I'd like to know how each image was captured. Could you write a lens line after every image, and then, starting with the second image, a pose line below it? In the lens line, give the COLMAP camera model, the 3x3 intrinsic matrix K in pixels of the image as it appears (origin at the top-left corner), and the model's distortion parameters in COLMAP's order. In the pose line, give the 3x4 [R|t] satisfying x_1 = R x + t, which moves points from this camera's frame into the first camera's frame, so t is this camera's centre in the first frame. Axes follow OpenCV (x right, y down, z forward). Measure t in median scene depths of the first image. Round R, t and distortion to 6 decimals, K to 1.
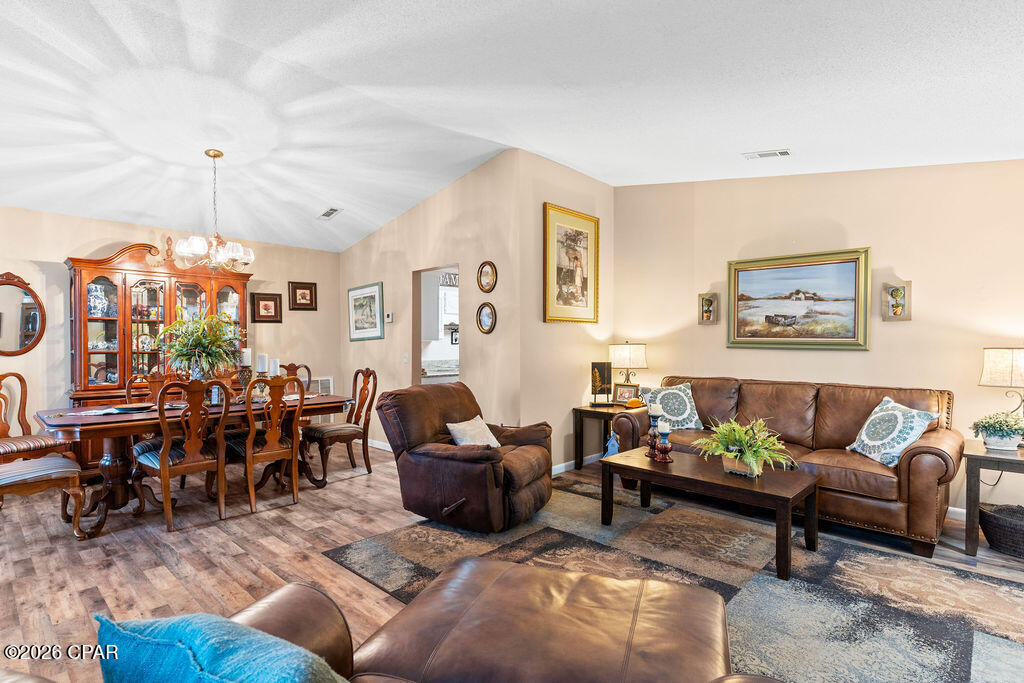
lens RADIAL K [[503.6, 0, 511.2], [0, 503.6, 350.8], [0, 0, 1]] dist [0.010100, -0.002016]
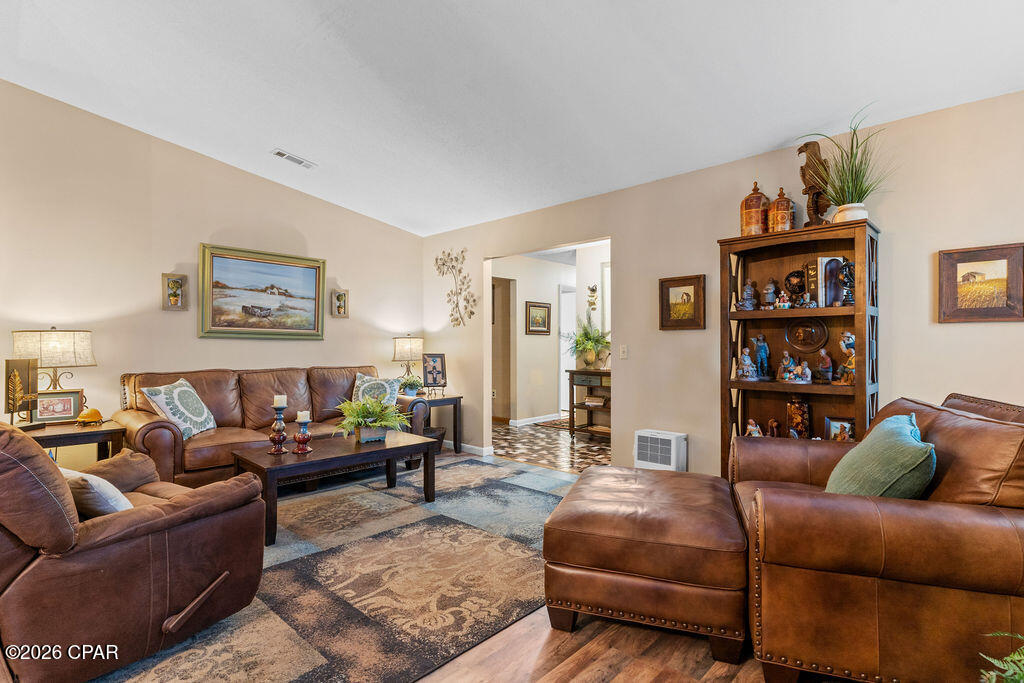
lens RADIAL K [[503.6, 0, 503.7], [0, 503.6, 339.2], [0, 0, 1]] dist [0.010100, -0.002016]
pose [[0.016447, 0.012590, 0.999785, -0.525375], [0.016026, 0.999789, -0.012854, 0.019321], [-0.999736, 0.016234, 0.016242, 0.488740]]
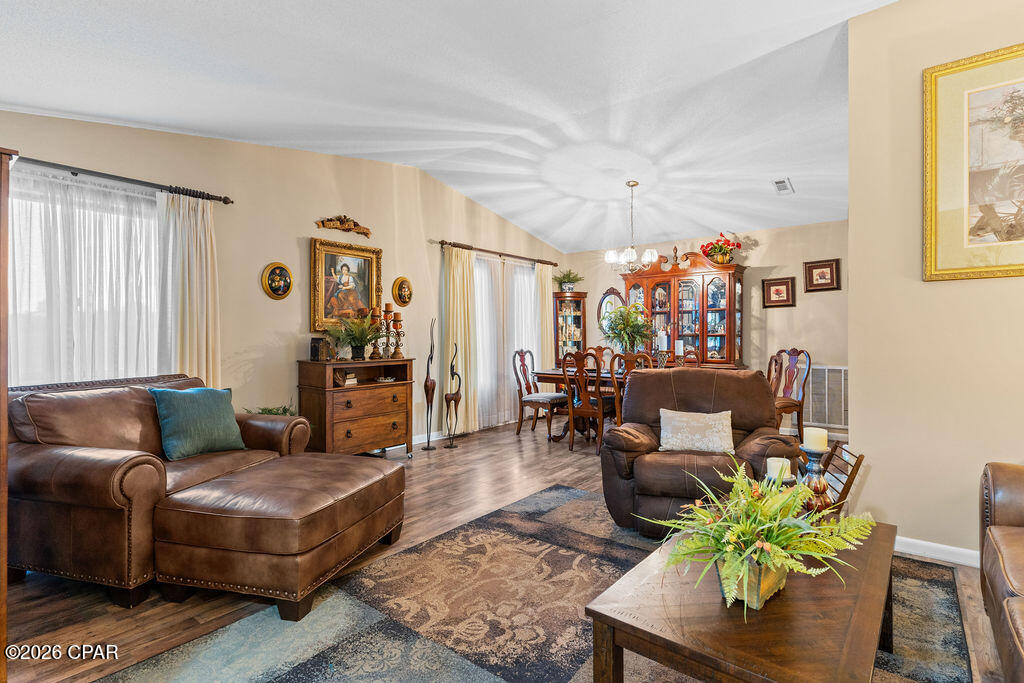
lens RADIAL K [[503.6, 0, 517.5], [0, 503.6, 335.9], [0, 0, 1]] dist [0.010100, -0.002016]
pose [[0.096357, -0.000327, -0.995347, 0.653029], [-0.012640, 0.999919, -0.001552, 0.012588], [0.995267, 0.012731, 0.096345, 0.545042]]
